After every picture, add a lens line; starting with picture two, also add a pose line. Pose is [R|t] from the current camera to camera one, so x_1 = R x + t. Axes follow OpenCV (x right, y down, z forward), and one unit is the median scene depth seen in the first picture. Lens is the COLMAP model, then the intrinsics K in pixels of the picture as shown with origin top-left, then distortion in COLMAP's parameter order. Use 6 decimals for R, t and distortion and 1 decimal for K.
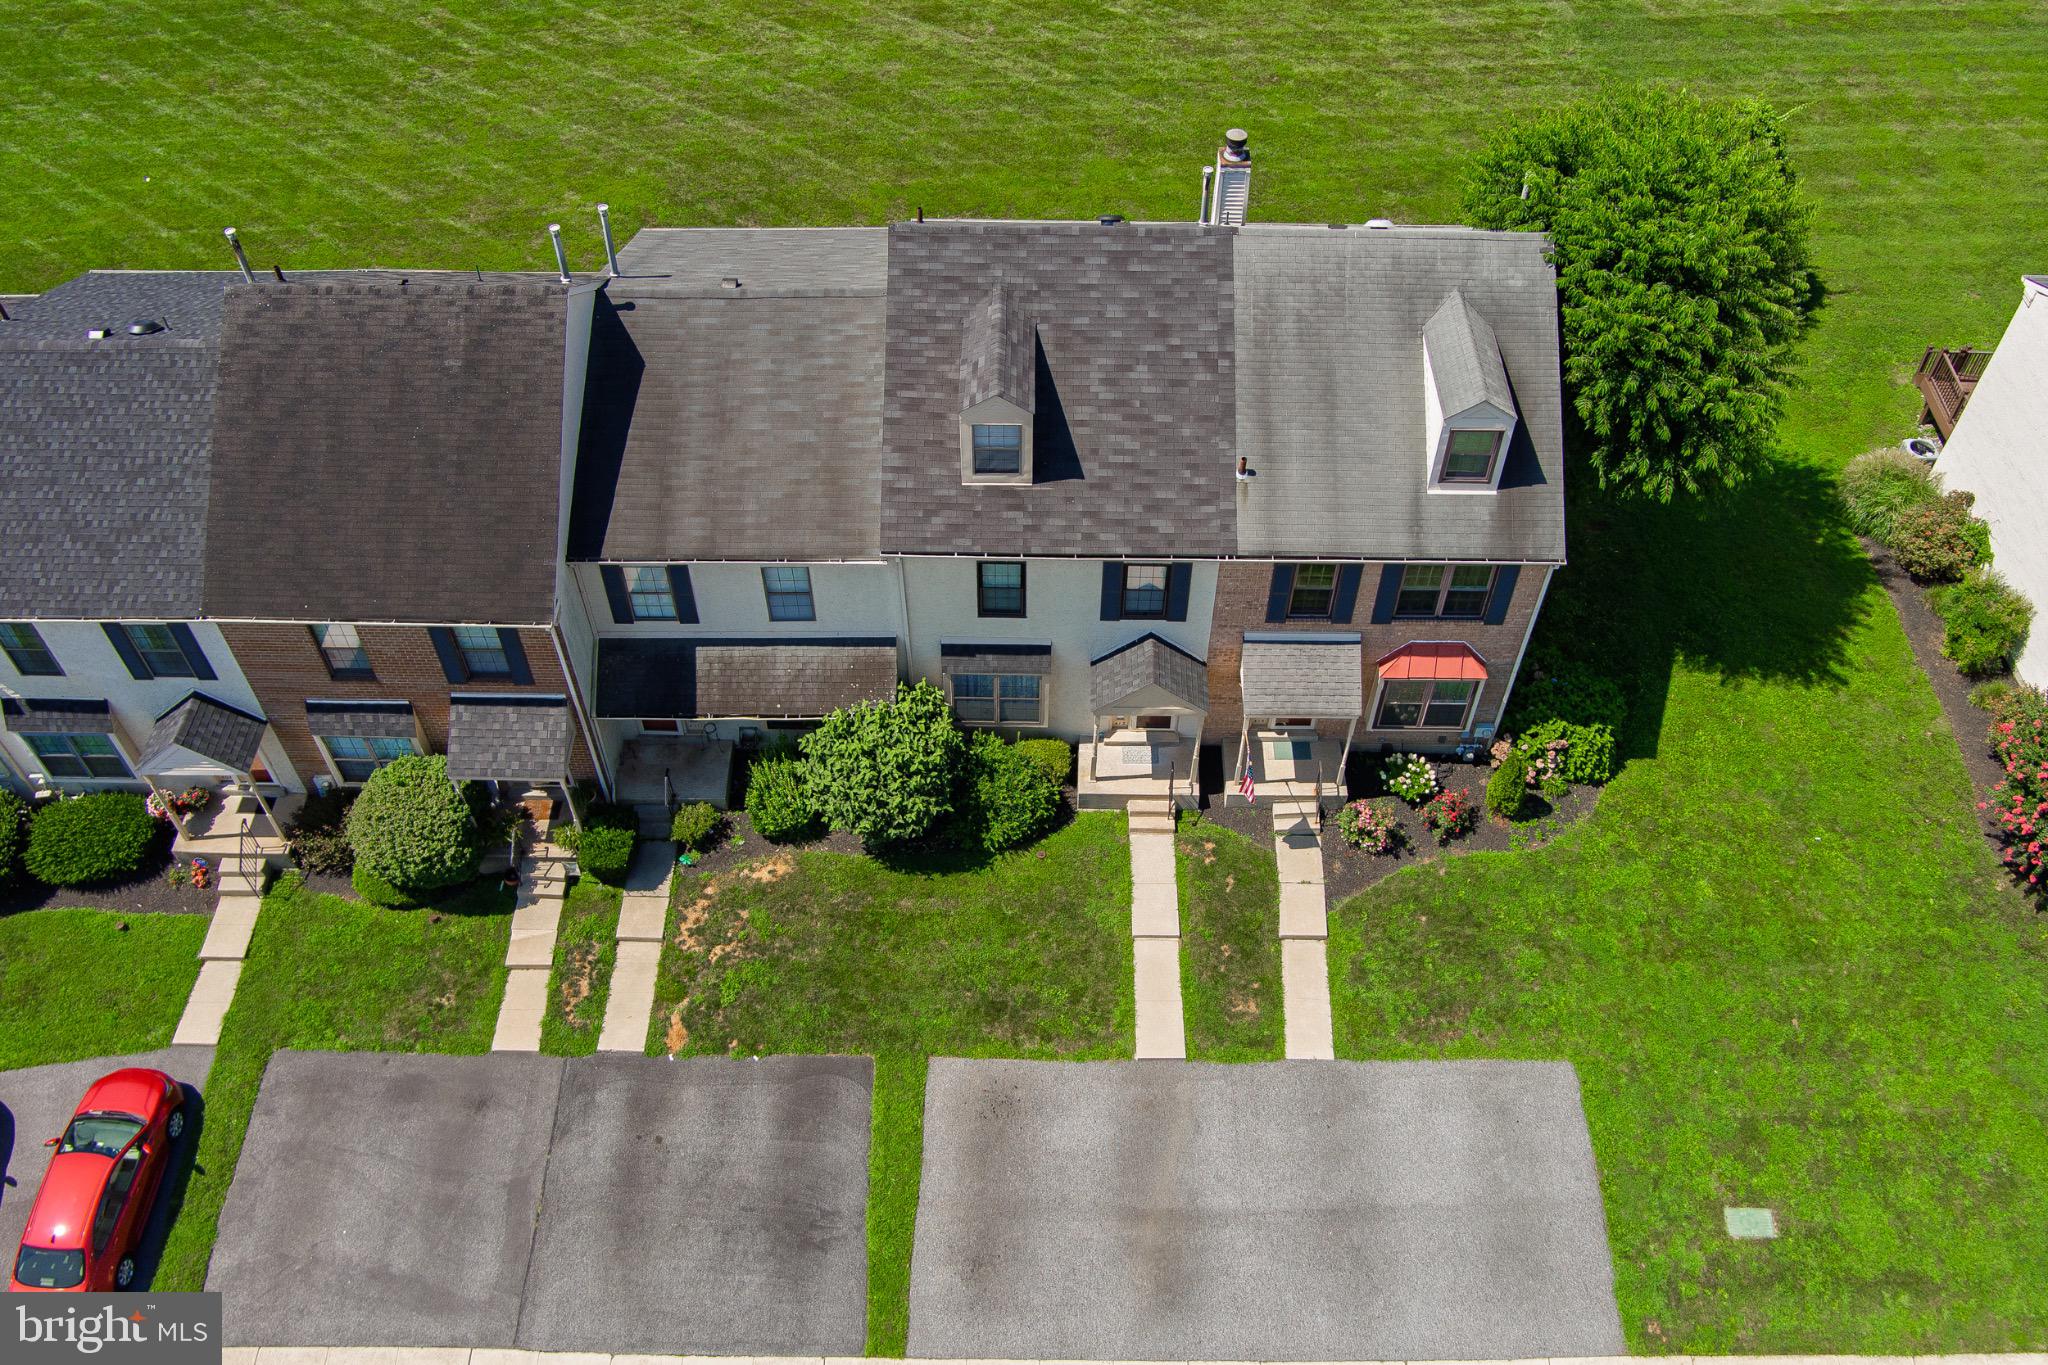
lens RADIAL K [[1704.4, 0, 1026.5], [0, 1704.4, 735.5], [0, 0, 1]] dist [-0.080274, 0.031192]
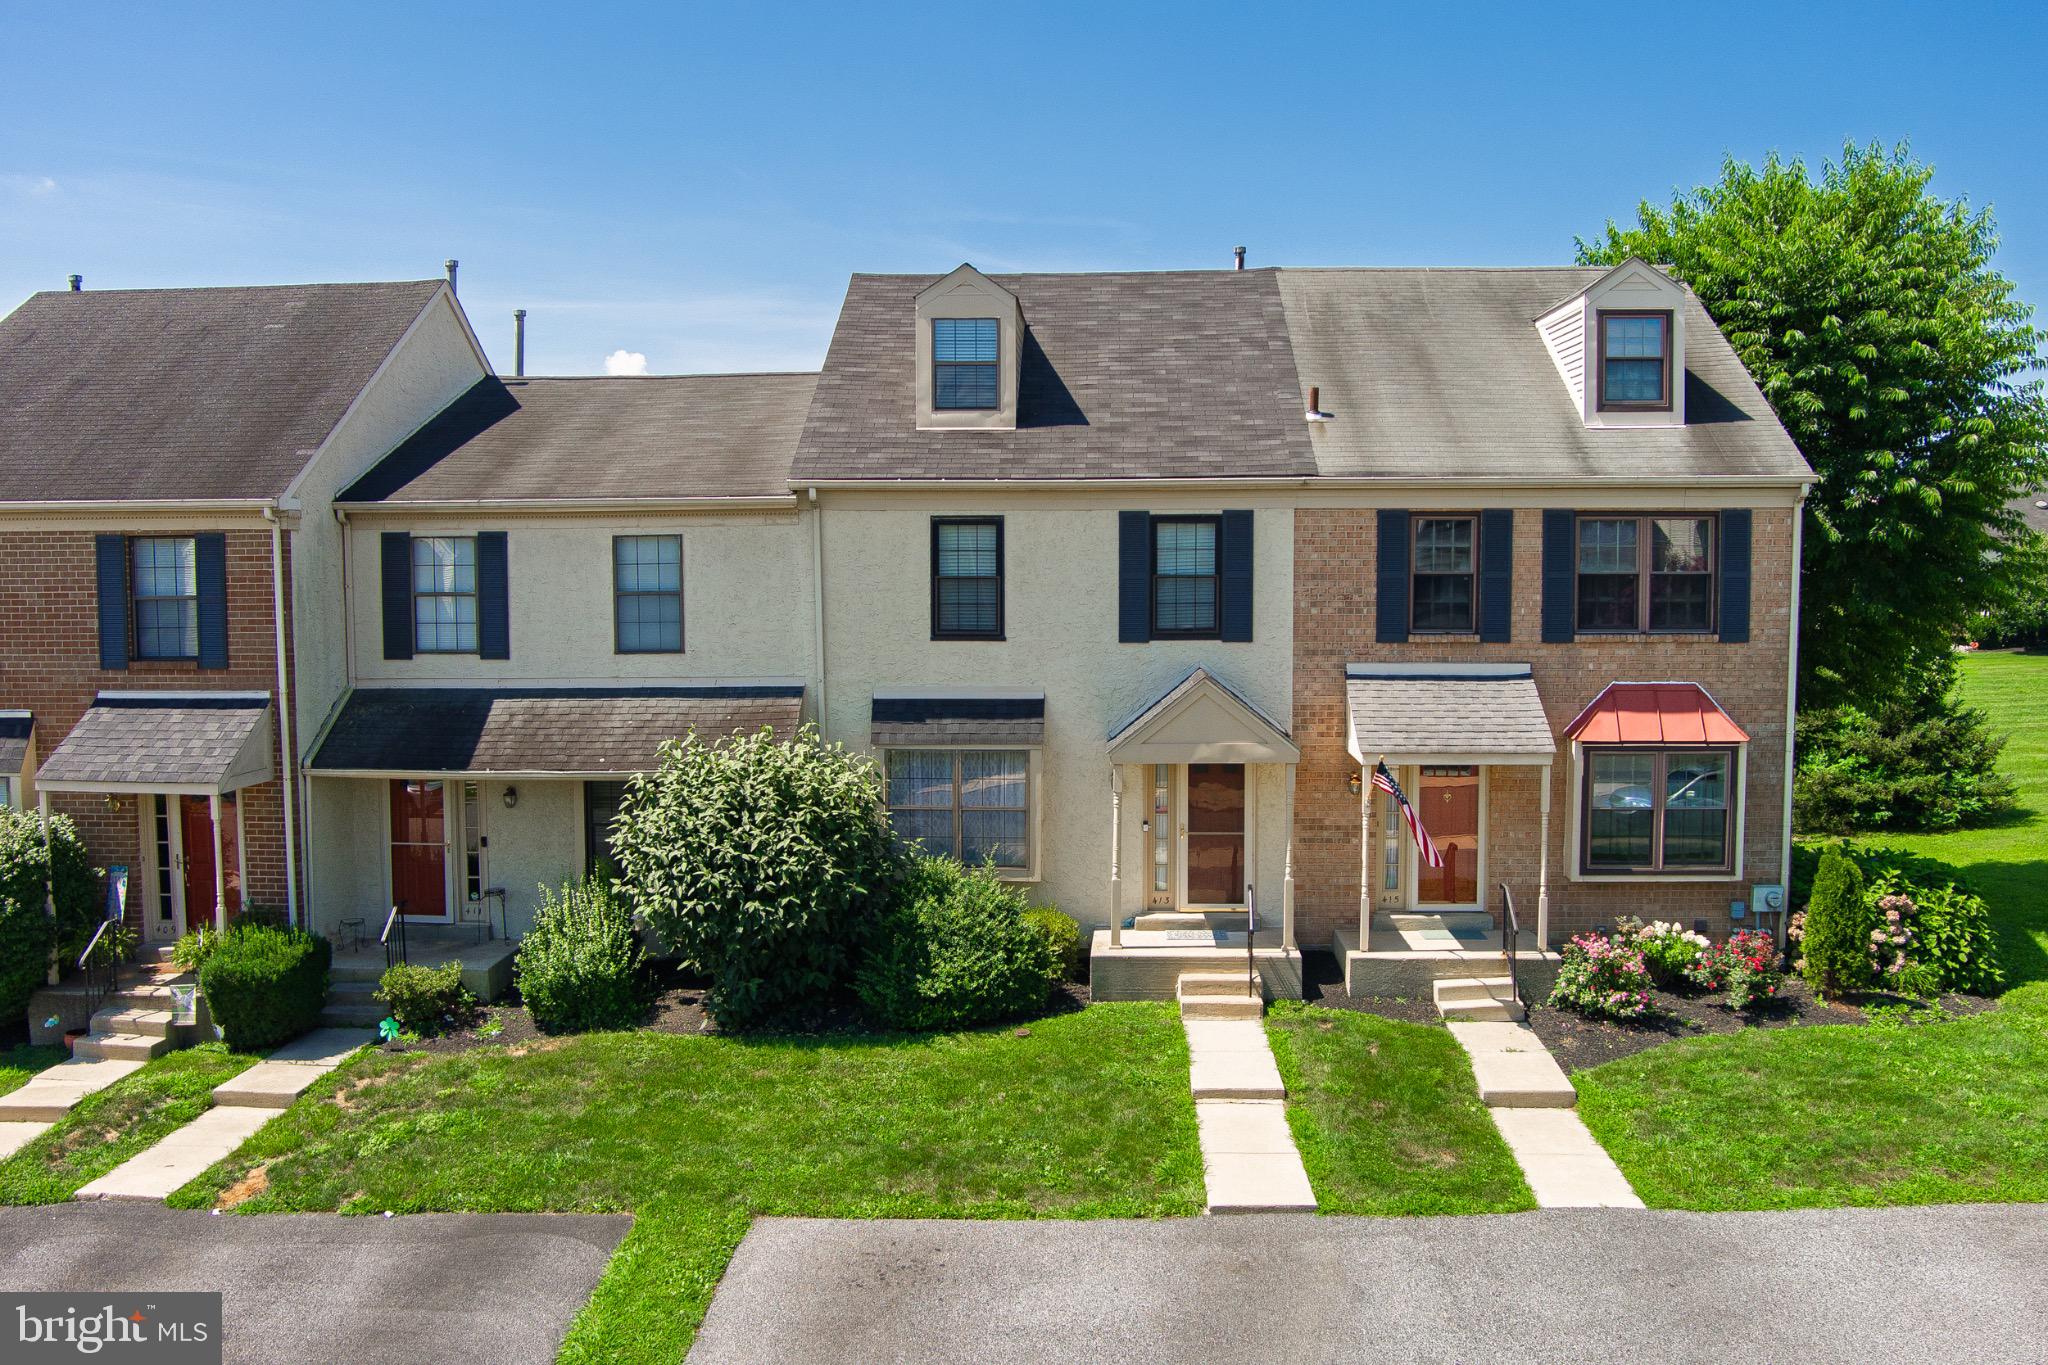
lens RADIAL K [[1684.5, 0, 1027.1], [0, 1684.5, 683.9], [0, 0, 1]] dist [-0.075359, 0.003847]
pose [[0.999186, -0.003006, -0.040224, 0.034569], [-0.027649, 0.675021, -0.737281, 0.421549], [0.029368, 0.737793, 0.674388, 0.590064]]
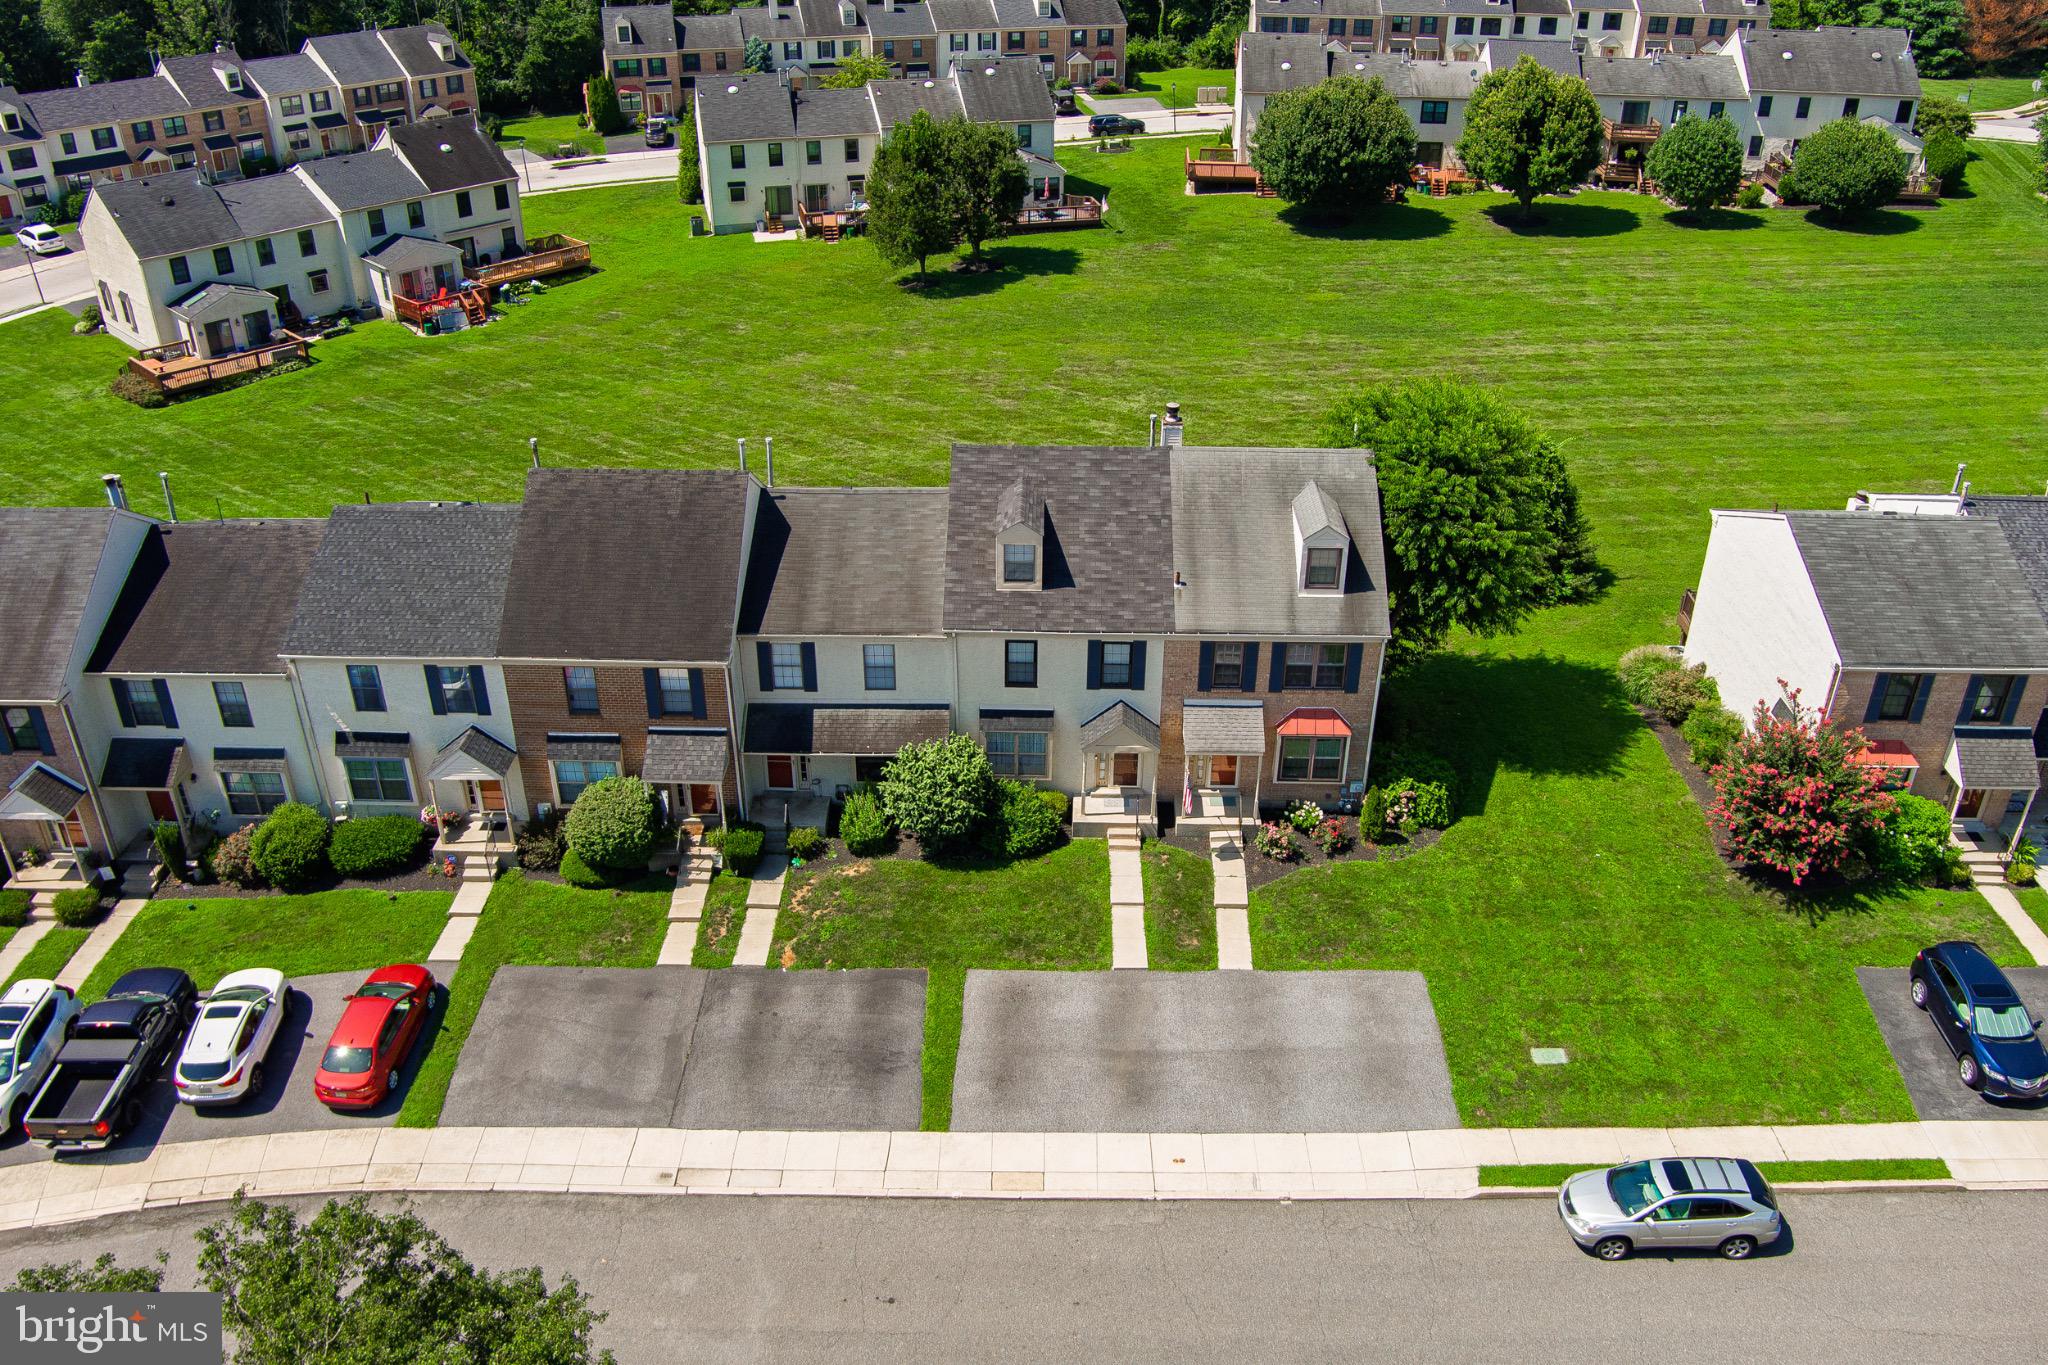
lens RADIAL K [[1704.4, 0, 1026.5], [0, 1704.4, 735.5], [0, 0, 1]] dist [-0.080274, 0.031192]
pose [[0.999967, 0.006505, -0.004919, -0.002027], [-0.007777, 0.942233, -0.334867, 0.478956], [0.002457, 0.334894, 0.942253, -0.400444]]
